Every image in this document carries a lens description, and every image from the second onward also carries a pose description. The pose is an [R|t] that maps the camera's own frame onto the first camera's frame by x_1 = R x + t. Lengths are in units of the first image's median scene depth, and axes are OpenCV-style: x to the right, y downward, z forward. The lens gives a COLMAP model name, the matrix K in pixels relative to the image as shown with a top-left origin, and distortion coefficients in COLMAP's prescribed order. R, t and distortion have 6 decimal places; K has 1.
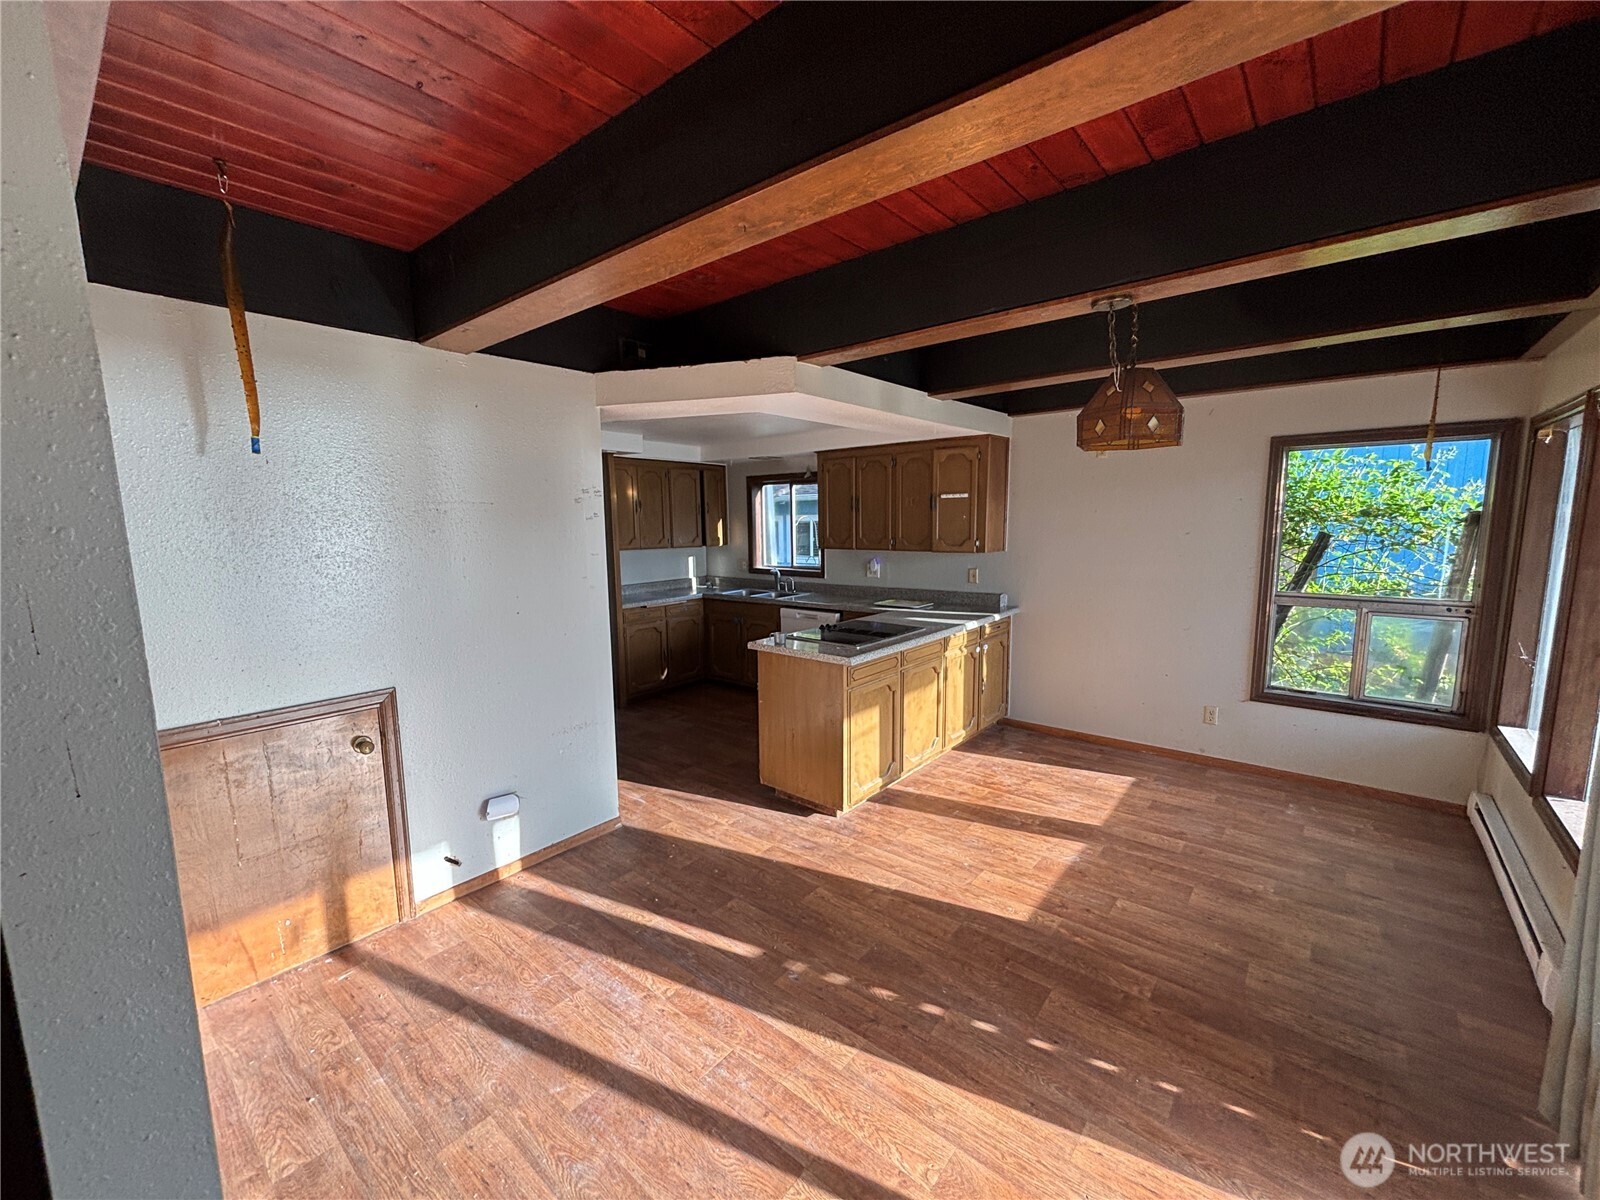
lens RADIAL K [[647.2, 0, 794.0], [0, 647.2, 598.4], [0, 0, 1]] dist [0.001418, 0.000589]
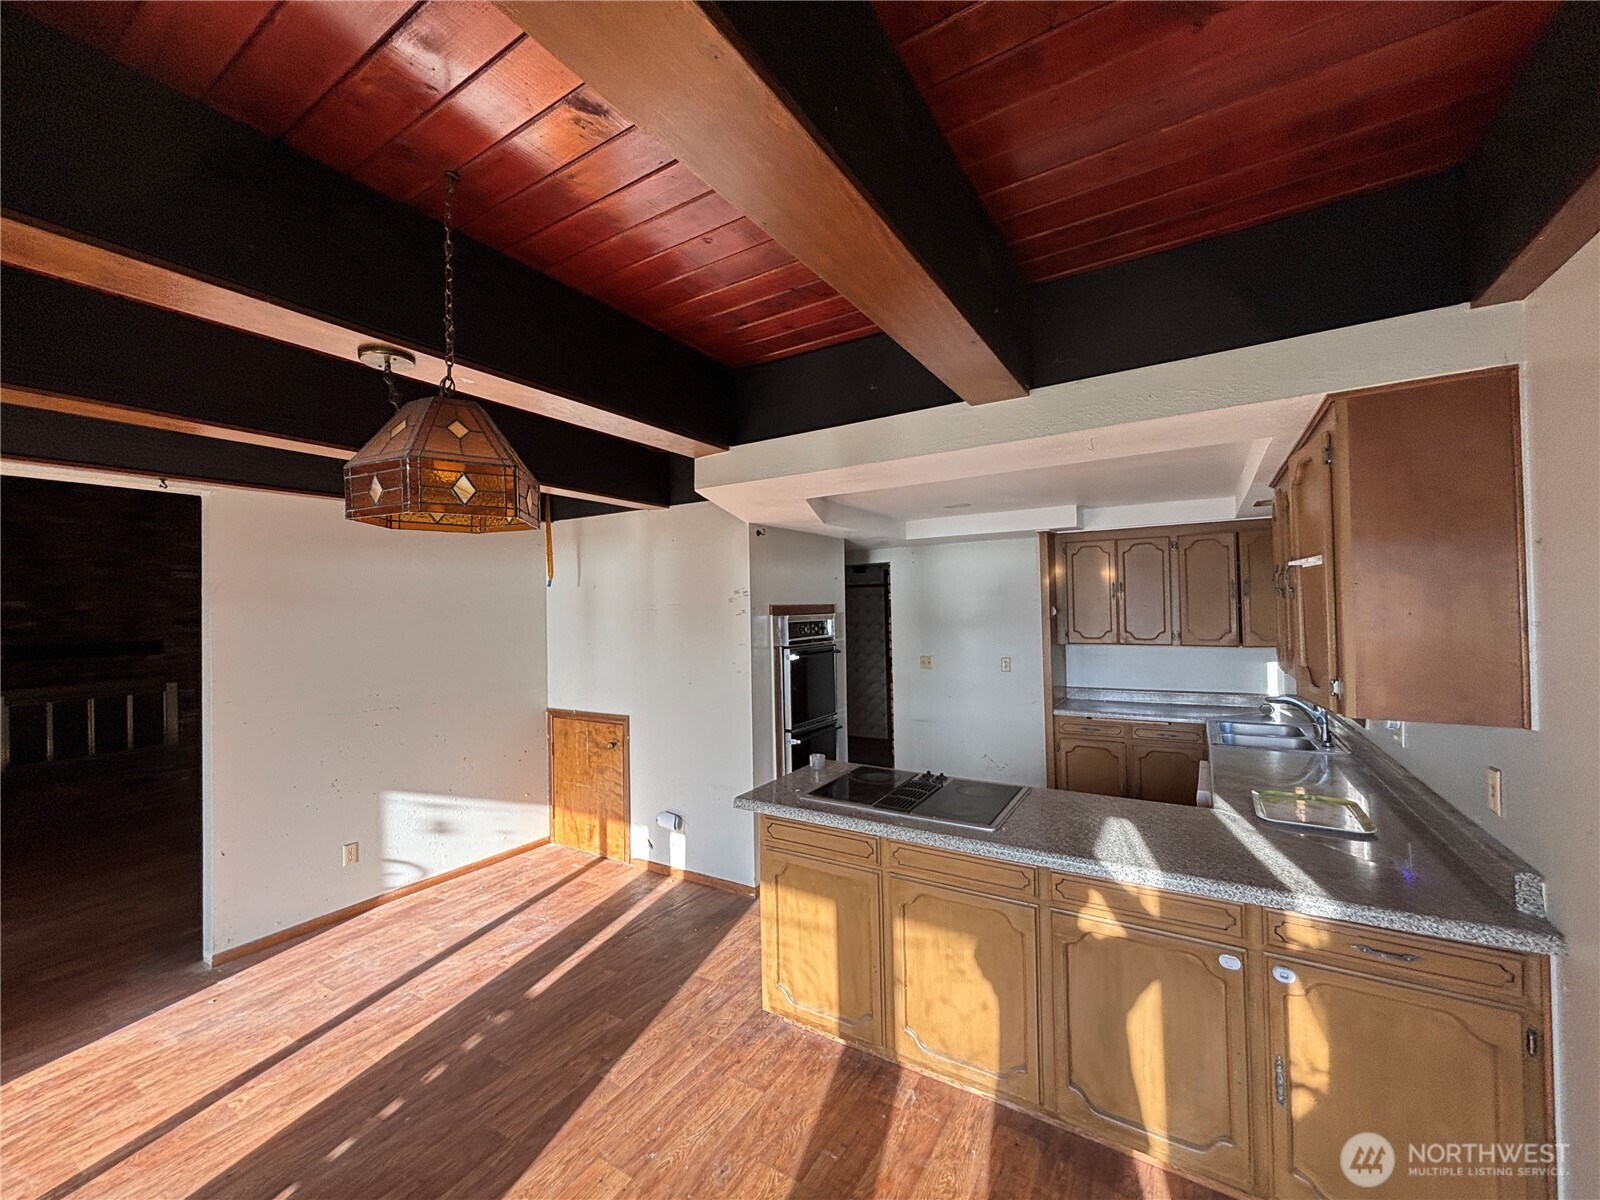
lens RADIAL K [[647.2, 0, 791.5], [0, 647.2, 603.4], [0, 0, 1]] dist [0.001418, 0.000589]
pose [[0.142205, 0.005534, -0.989822, 0.940340], [-0.103398, 0.994597, -0.009294, -0.154432], [0.984422, 0.103667, 0.142009, 0.996749]]
